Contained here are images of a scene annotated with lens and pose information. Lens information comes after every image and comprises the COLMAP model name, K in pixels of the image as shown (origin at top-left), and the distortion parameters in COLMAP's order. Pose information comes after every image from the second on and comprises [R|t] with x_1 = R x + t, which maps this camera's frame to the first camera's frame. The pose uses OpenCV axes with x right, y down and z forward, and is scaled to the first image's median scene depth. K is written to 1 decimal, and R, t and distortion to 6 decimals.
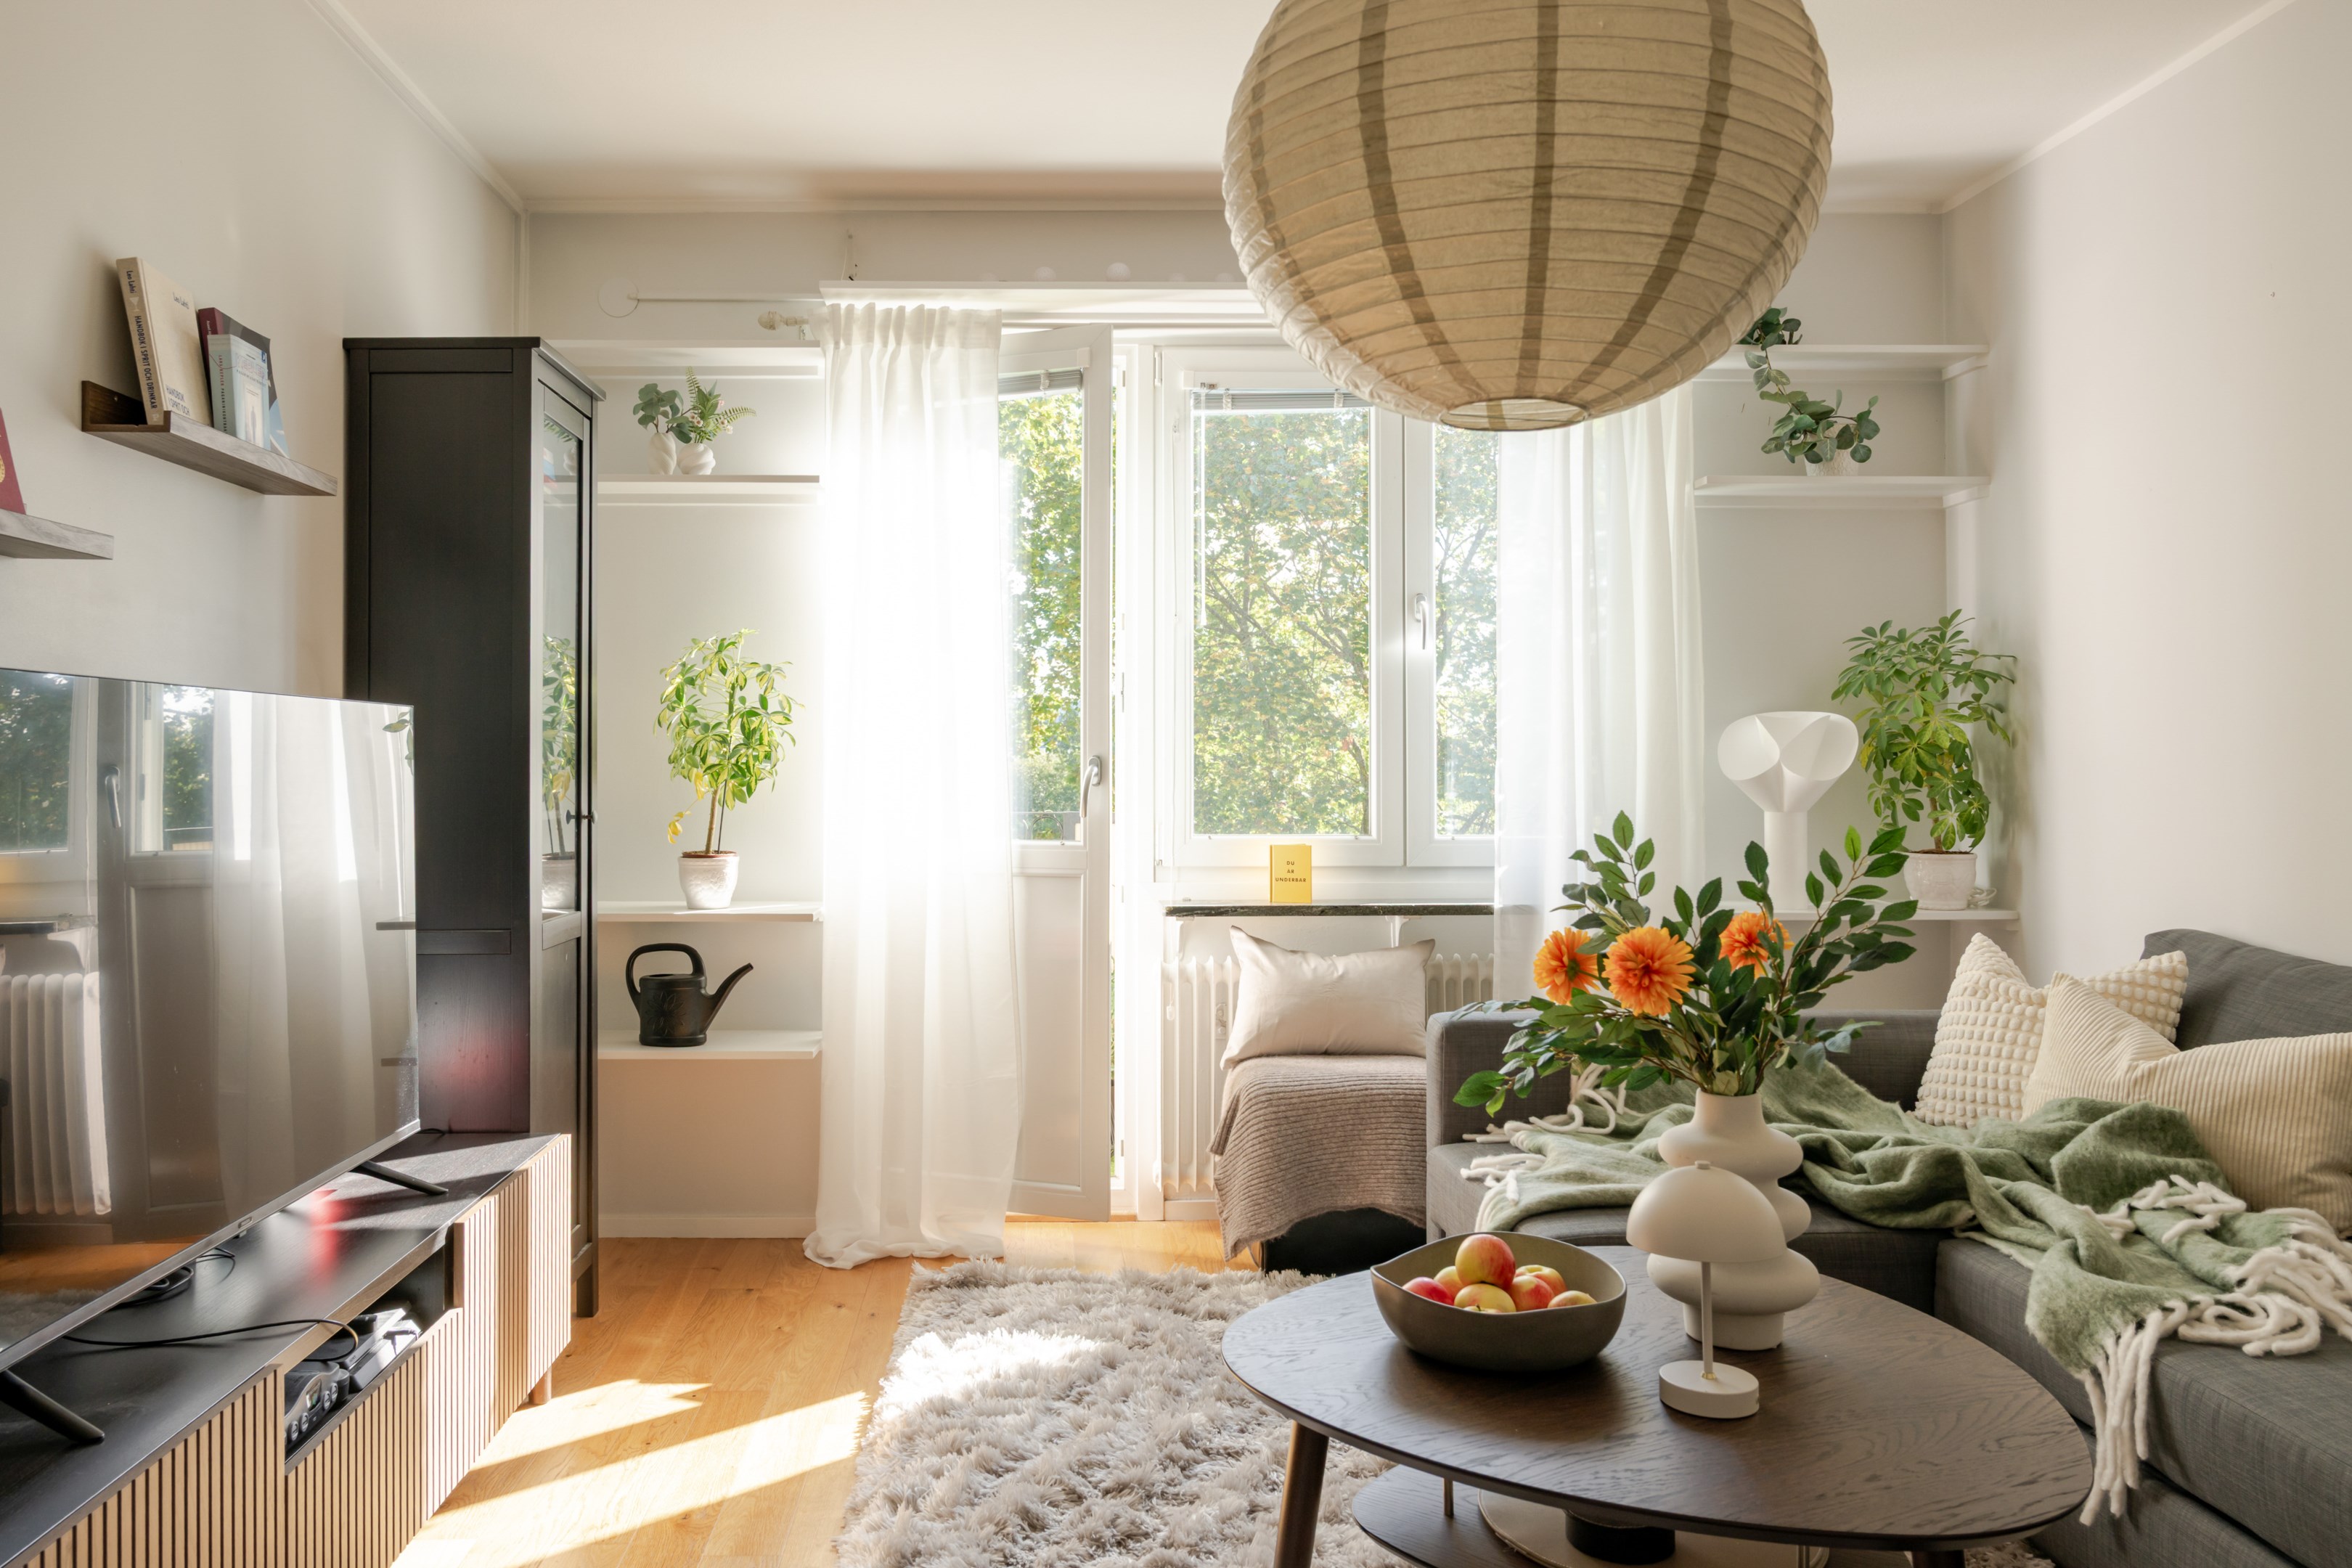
lens RADIAL K [[1687.6, 0, 1083.4], [0, 1687.6, 737.3], [0, 0, 1]] dist [-0.009081, 0.004323]
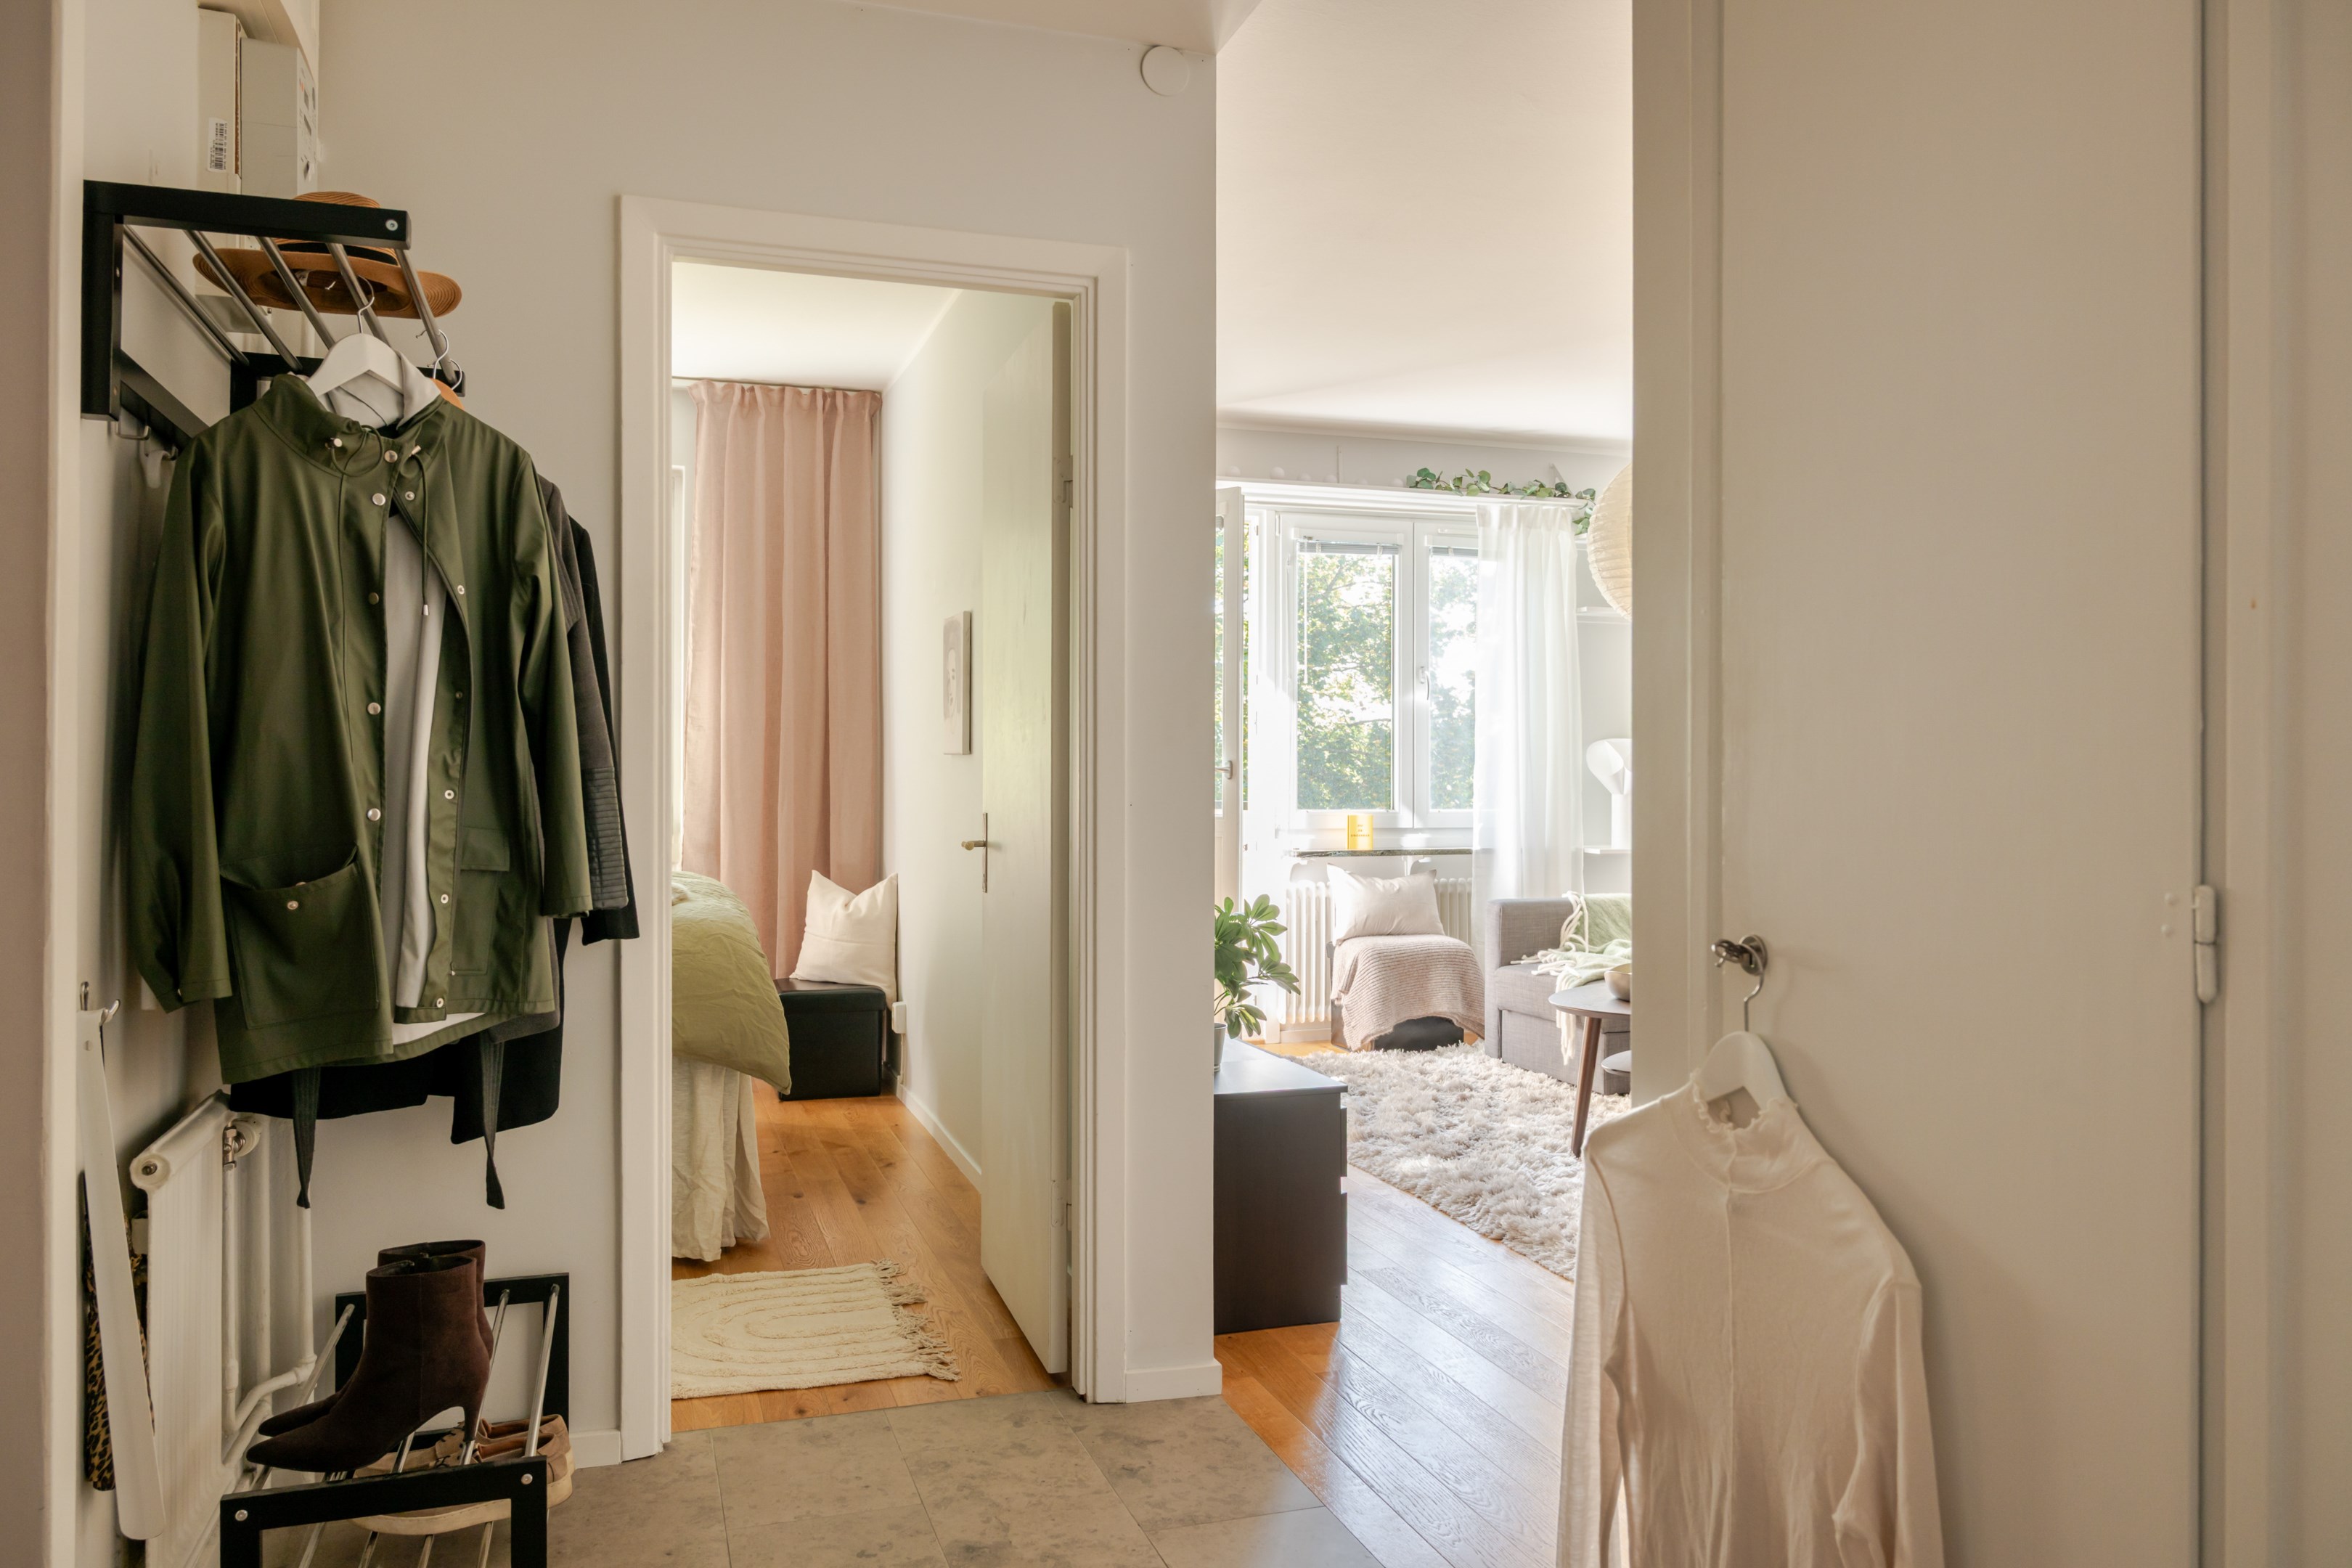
lens RADIAL K [[1781.2, 0, 1143.0], [0, 1781.2, 747.9], [0, 0, 1]] dist [-0.002875, 0.001131]
pose [[0.953515, 0.008285, 0.301231, -0.663272], [-0.009749, 0.999947, 0.003358, -0.007528], [-0.301188, -0.006139, 0.953545, -0.676895]]
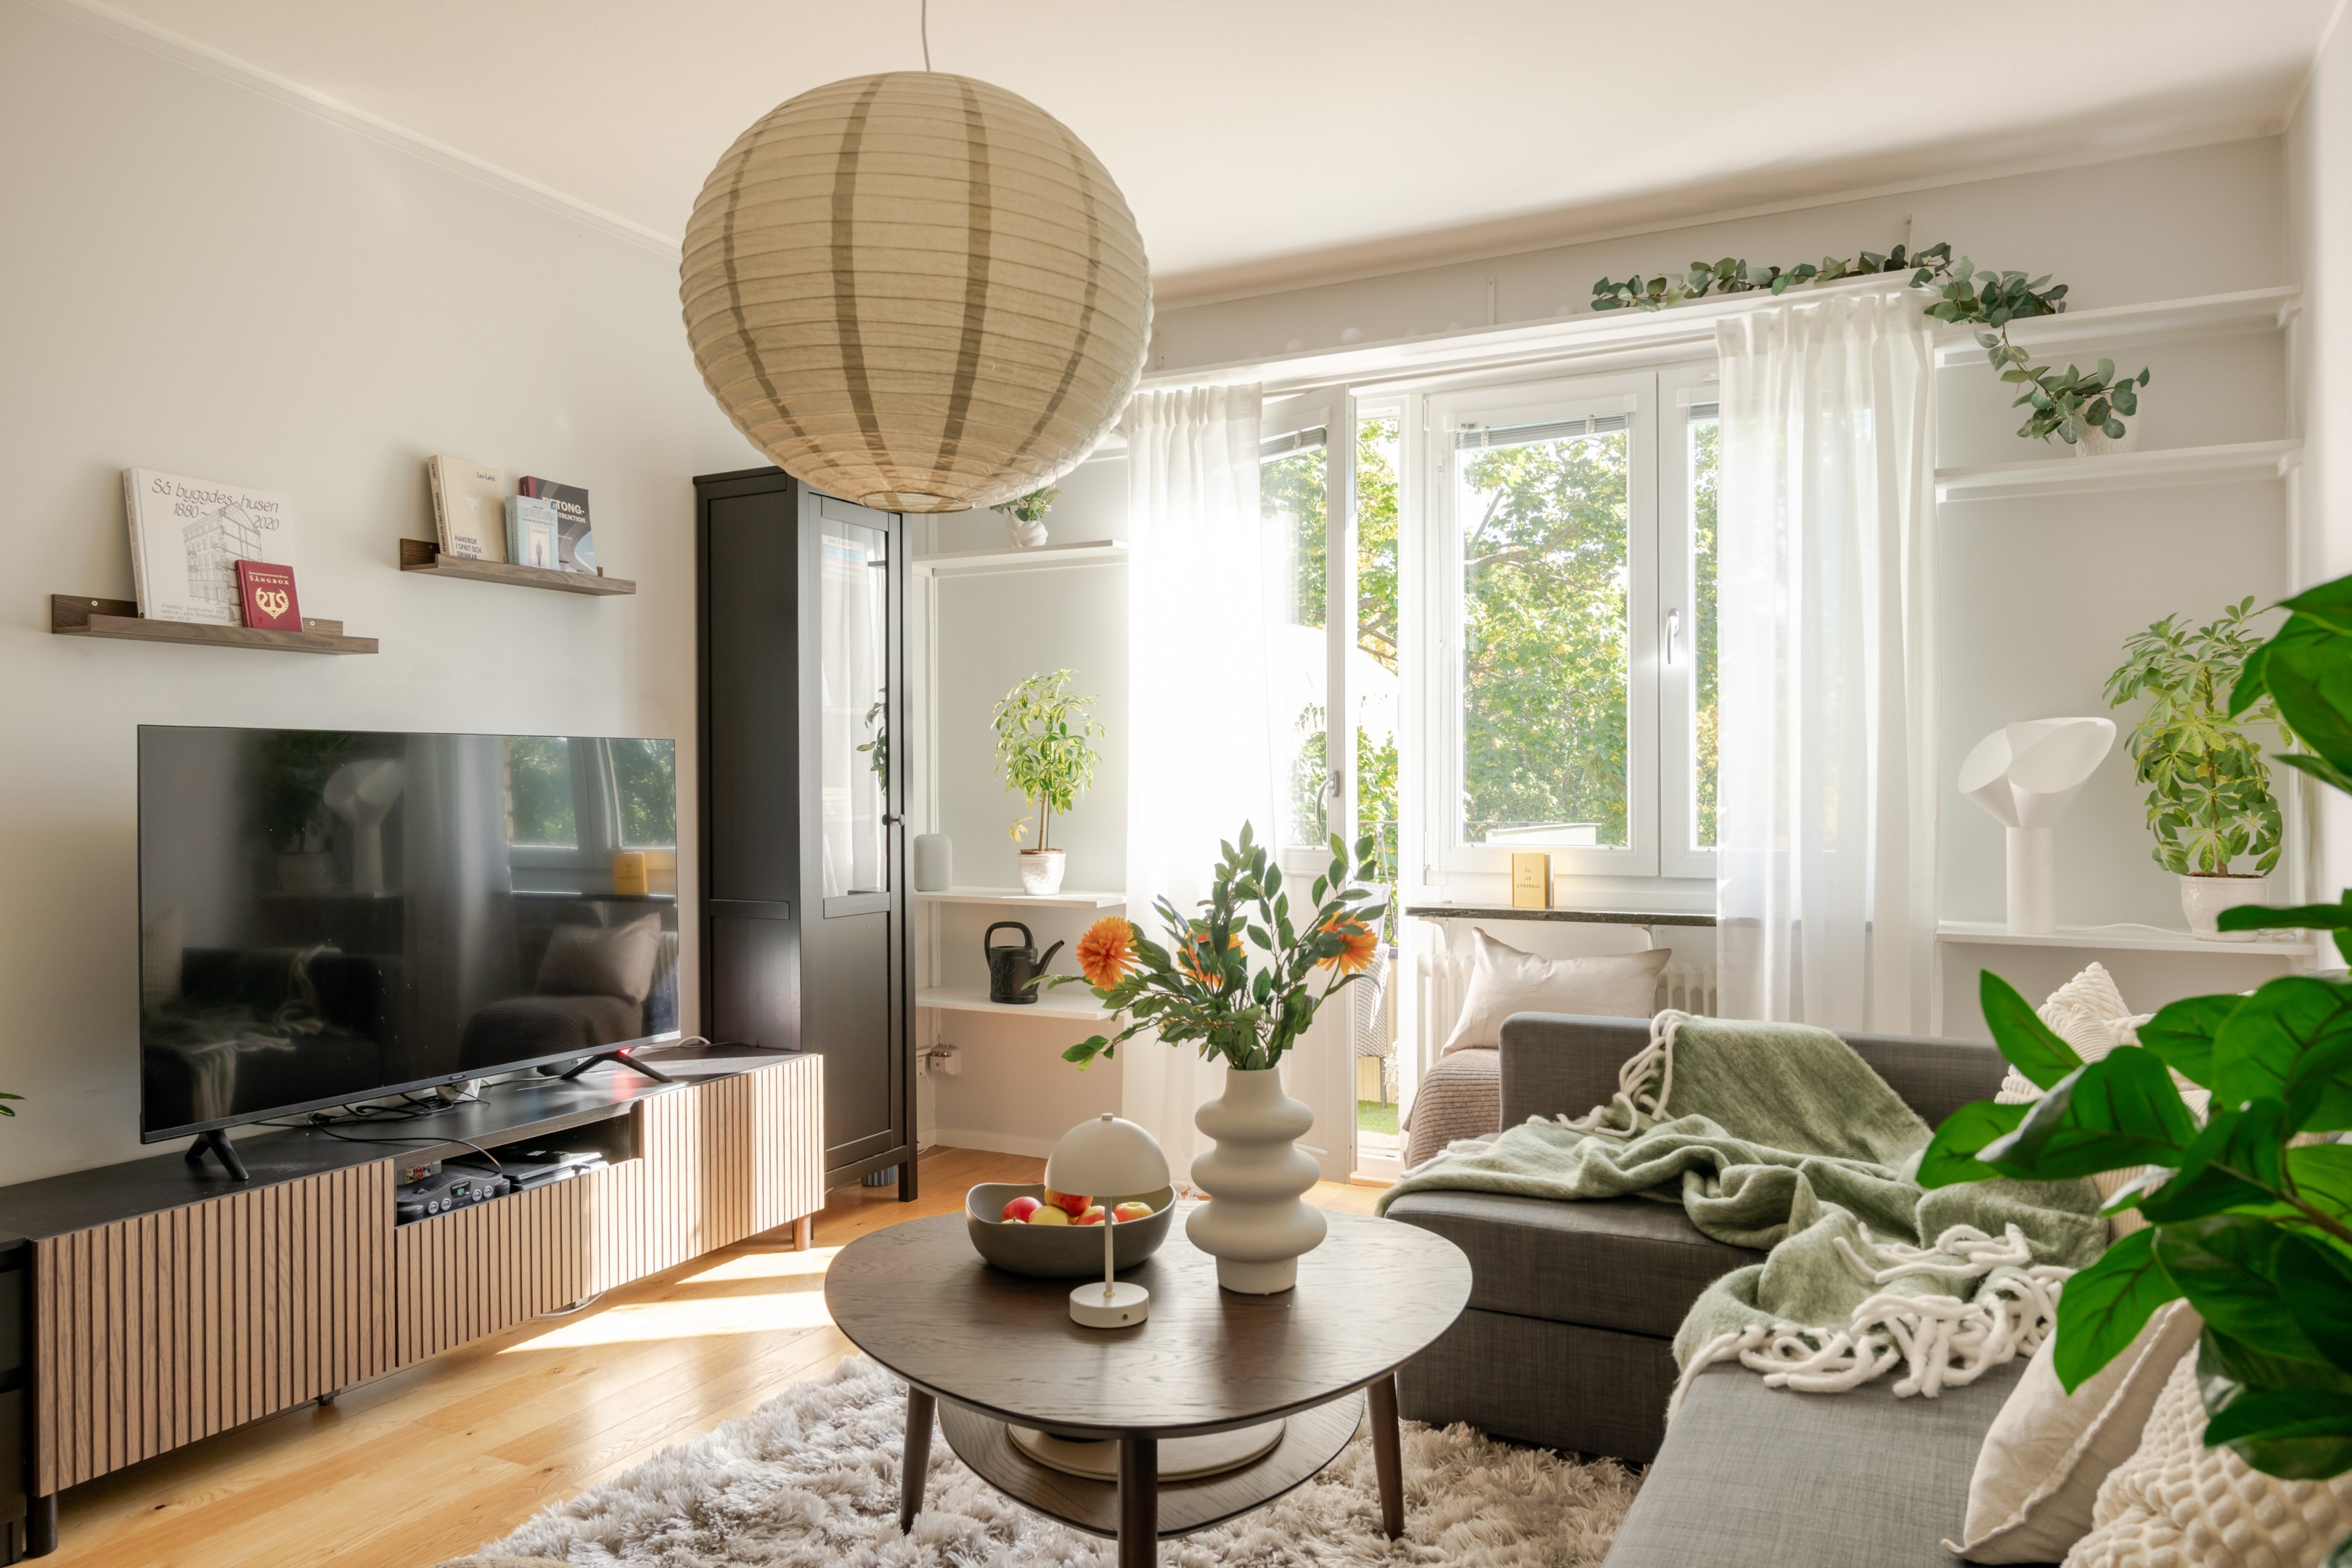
lens RADIAL K [[1596.8, 0, 1206.1], [0, 1596.8, 775.8], [0, 0, 1]] dist [-0.006078, 0.001788]
pose [[0.881273, -0.004010, -0.472590, 0.446271], [0.011341, 0.999855, 0.012665, 0.000080], [0.472471, -0.016521, 0.881191, 0.021206]]
